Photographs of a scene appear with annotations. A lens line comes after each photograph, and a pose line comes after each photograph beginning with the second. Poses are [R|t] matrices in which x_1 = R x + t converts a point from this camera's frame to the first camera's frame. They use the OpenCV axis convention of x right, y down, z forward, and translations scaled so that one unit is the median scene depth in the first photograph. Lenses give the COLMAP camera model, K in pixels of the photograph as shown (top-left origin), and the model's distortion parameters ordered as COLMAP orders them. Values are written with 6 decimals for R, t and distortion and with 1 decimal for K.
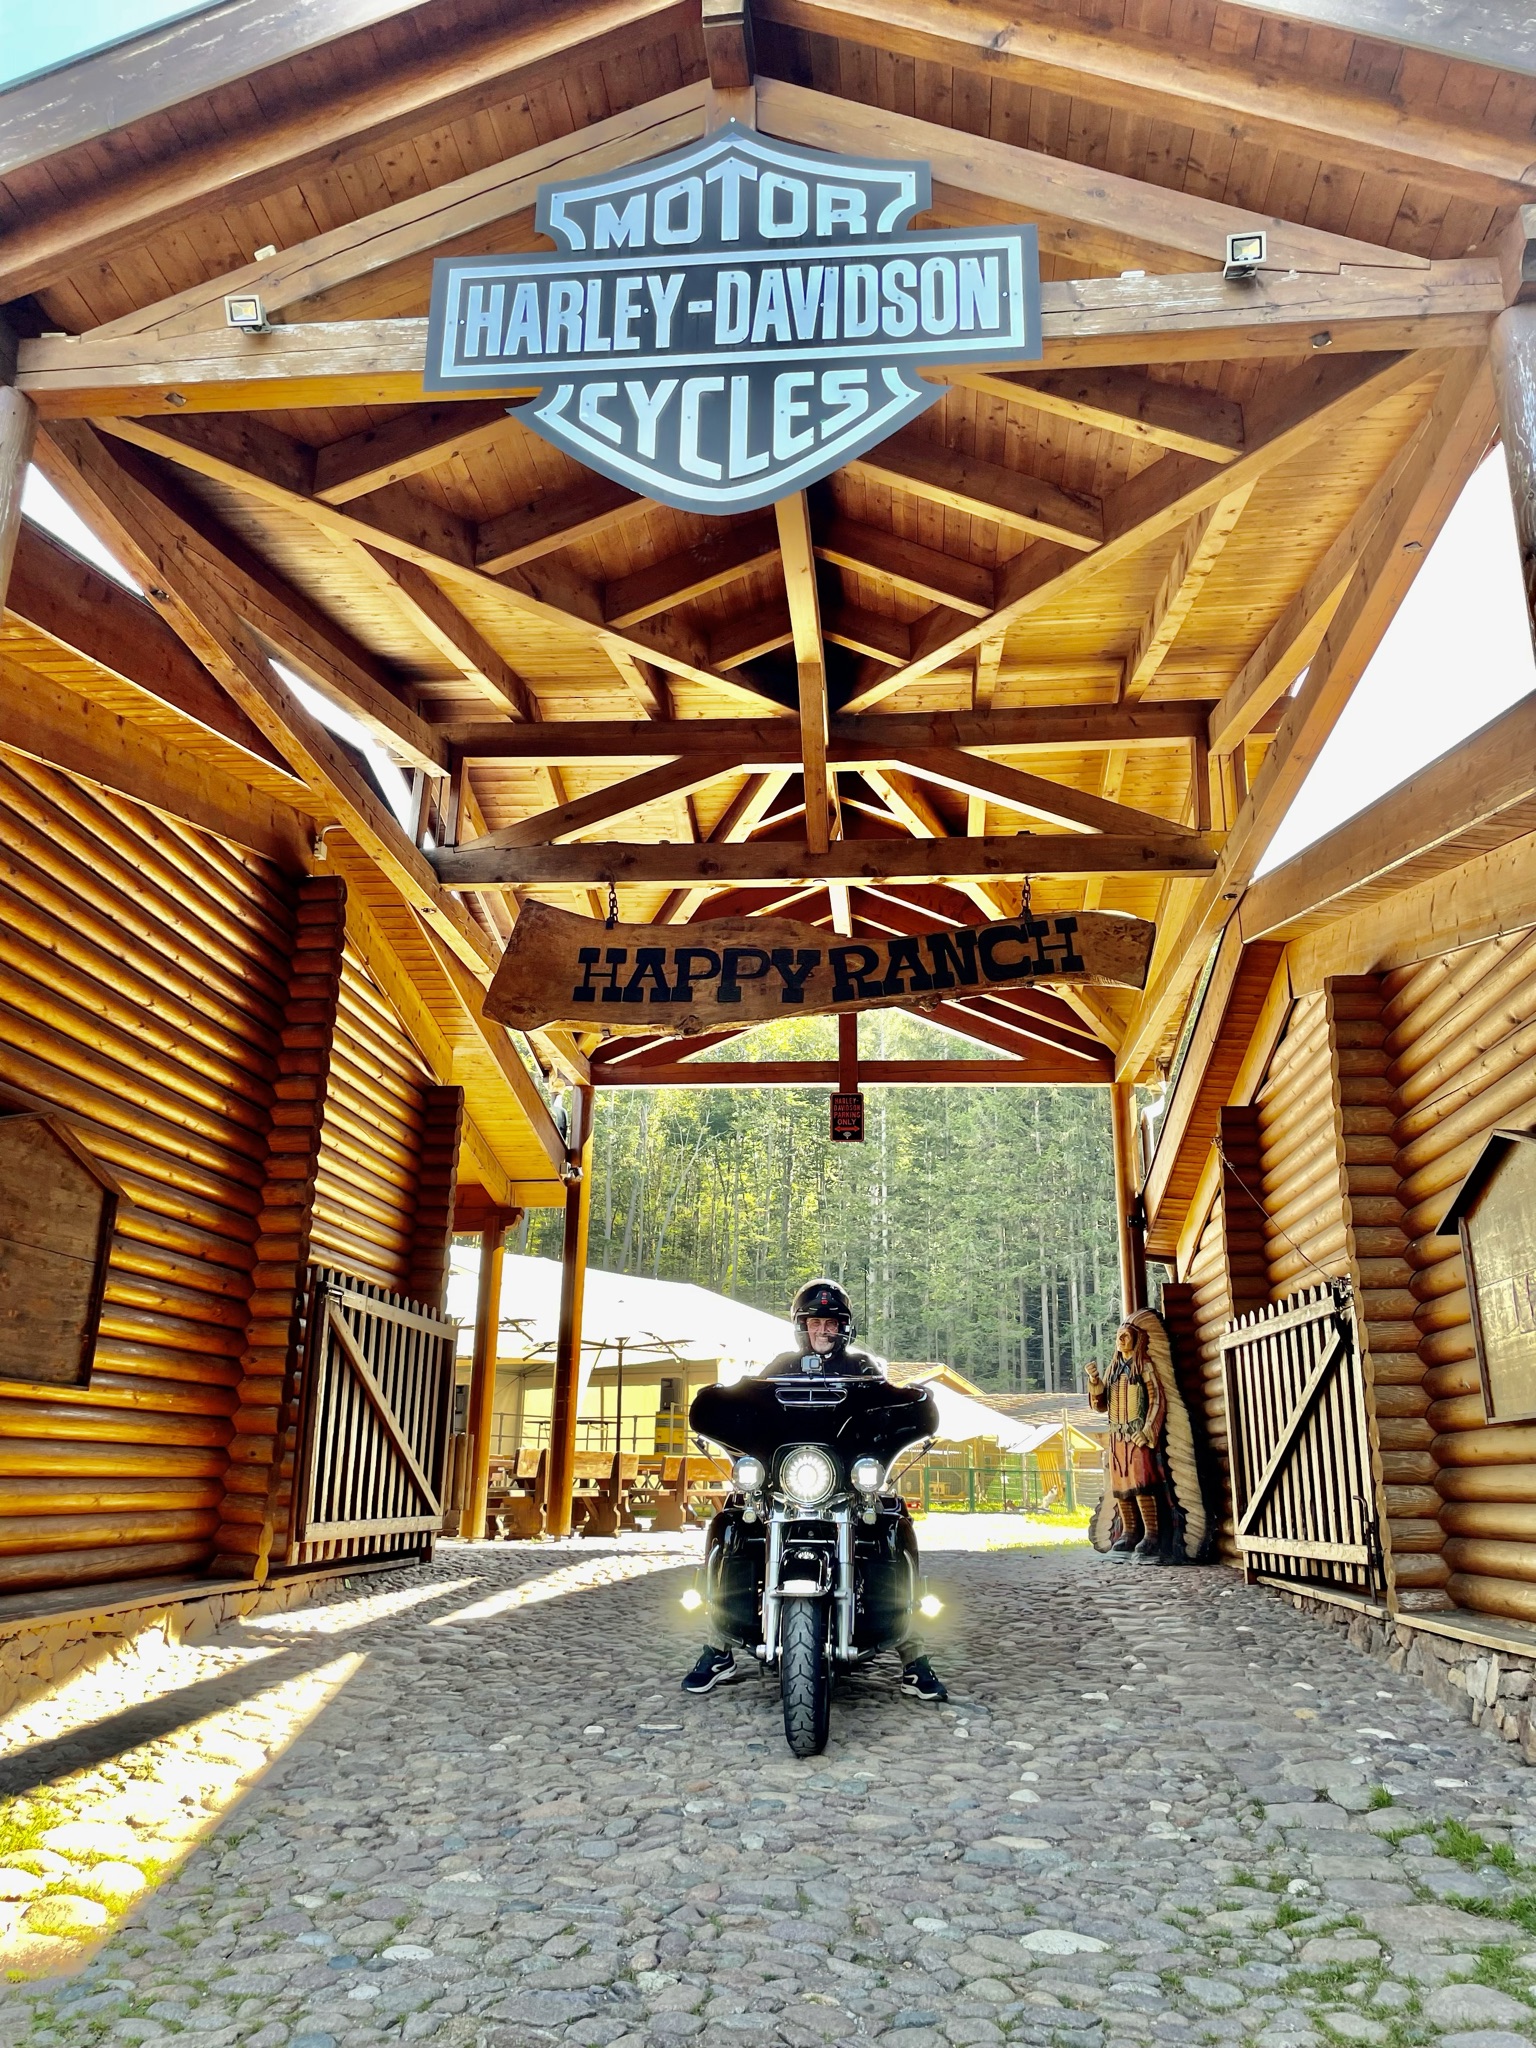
lens RADIAL K [[1542.1, 0, 768.0], [0, 1542.1, 1024.0], [0, 0, 1]] dist [0.101588, -0.165030]
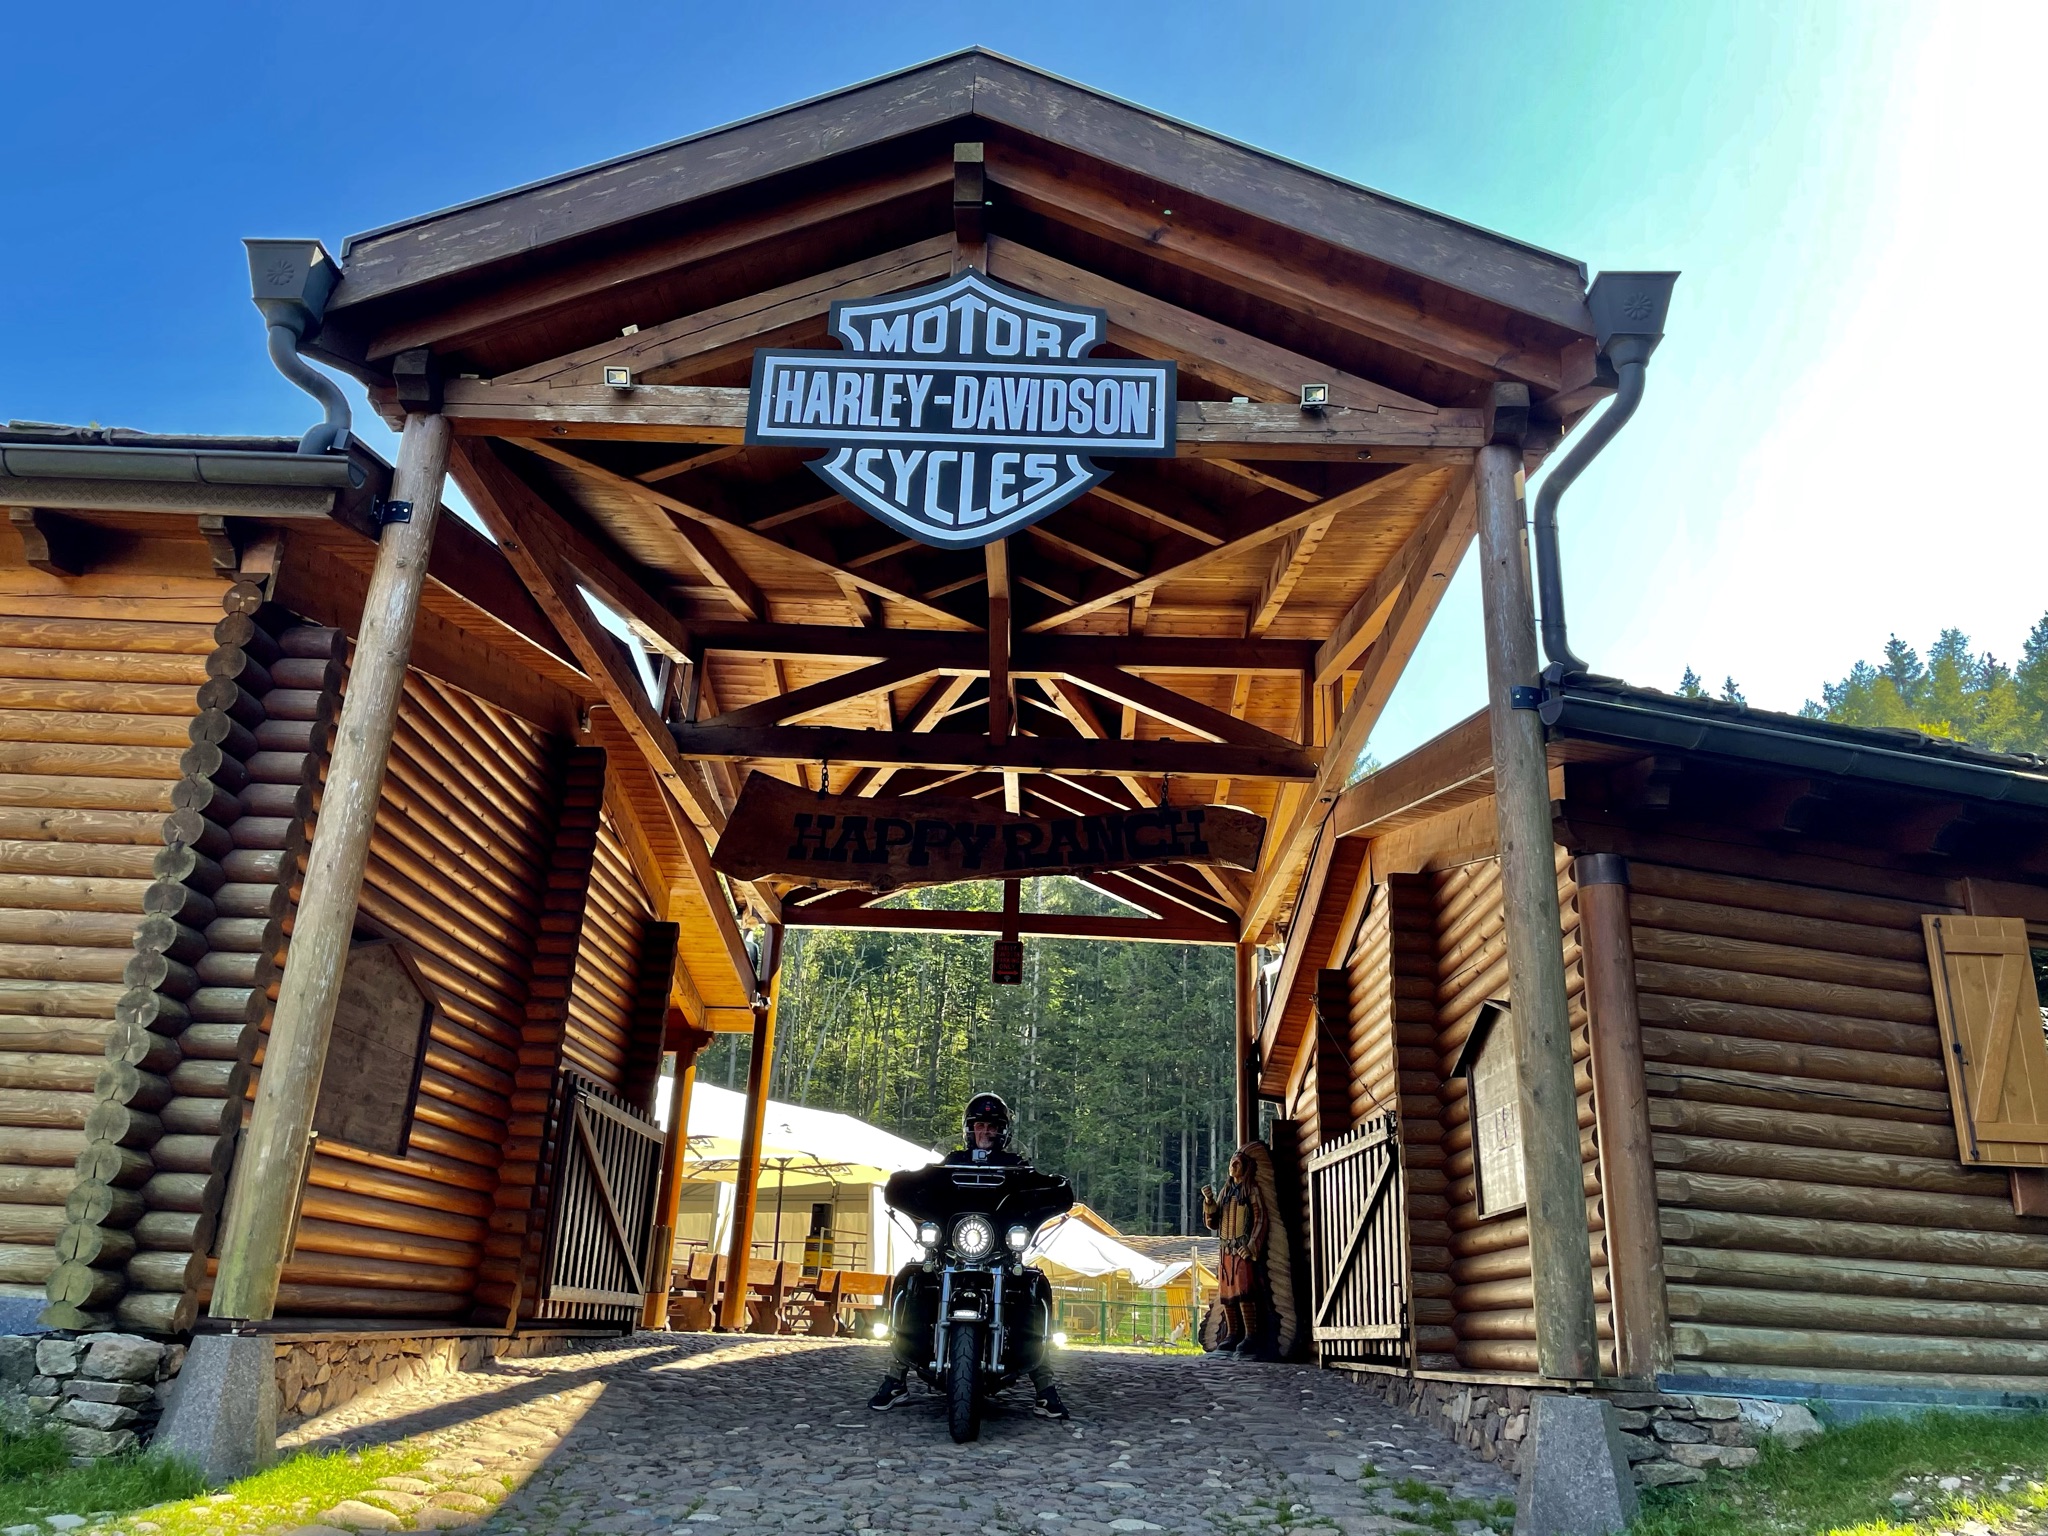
lens RADIAL K [[1542.1, 0, 1034.2], [0, 1542.1, 772.4], [0, 0, 1]] dist [0.101588, -0.165030]
pose [[0.996343, 0.052429, 0.067471, -0.027544], [-0.048475, 0.997082, -0.058967, -0.026975], [-0.070365, 0.055480, 0.995977, -0.295679]]
